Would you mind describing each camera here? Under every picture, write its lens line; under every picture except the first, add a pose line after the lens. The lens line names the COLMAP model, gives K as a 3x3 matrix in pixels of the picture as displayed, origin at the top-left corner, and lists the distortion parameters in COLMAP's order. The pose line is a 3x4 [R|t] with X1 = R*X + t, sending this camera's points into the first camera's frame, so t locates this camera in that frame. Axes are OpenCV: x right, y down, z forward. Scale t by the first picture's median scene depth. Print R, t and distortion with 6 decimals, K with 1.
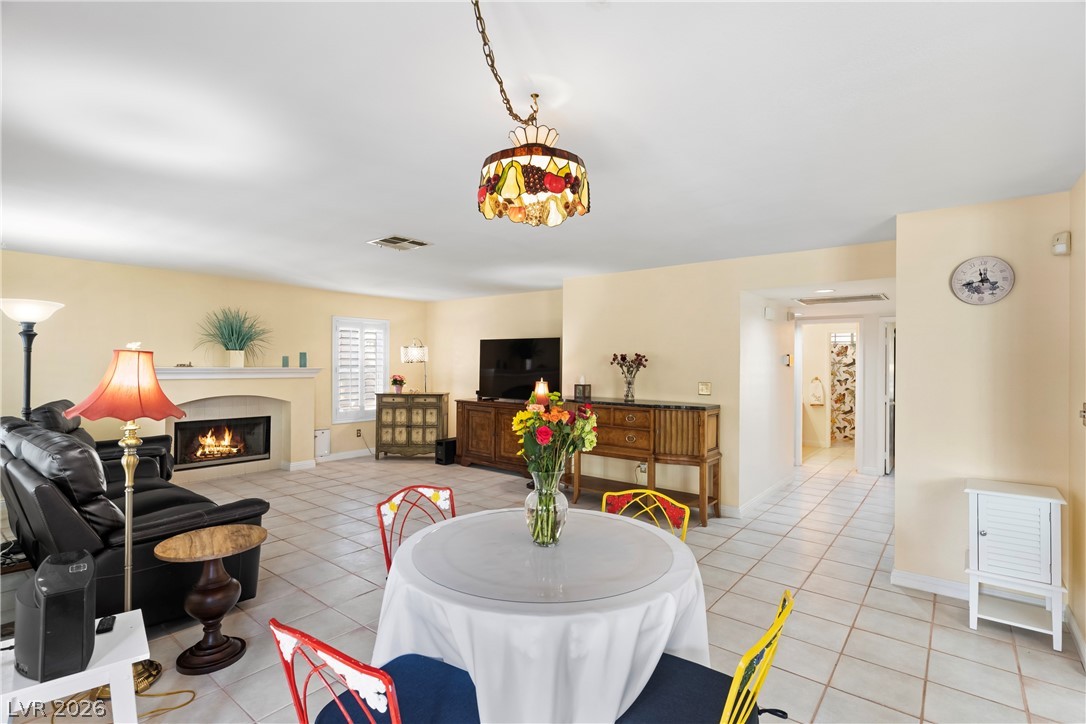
lens RADIAL K [[527.1, 0, 539.8], [0, 527.1, 362.9], [0, 0, 1]] dist [0.003220, 0.000582]
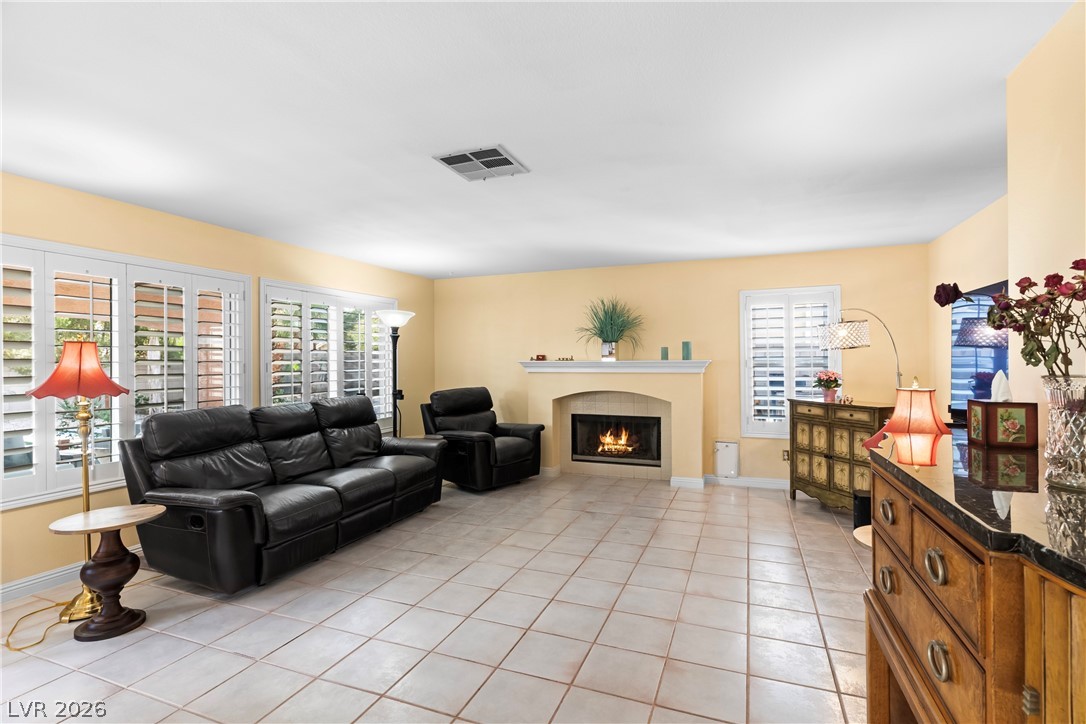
lens RADIAL K [[527.1, 0, 542.0], [0, 527.1, 364.7], [0, 0, 1]] dist [0.003220, 0.000582]
pose [[0.302859, -0.007705, -0.953004, 0.225331], [0.011733, 0.999922, -0.004355, 0.014697], [0.952963, -0.009863, 0.302925, 0.513999]]
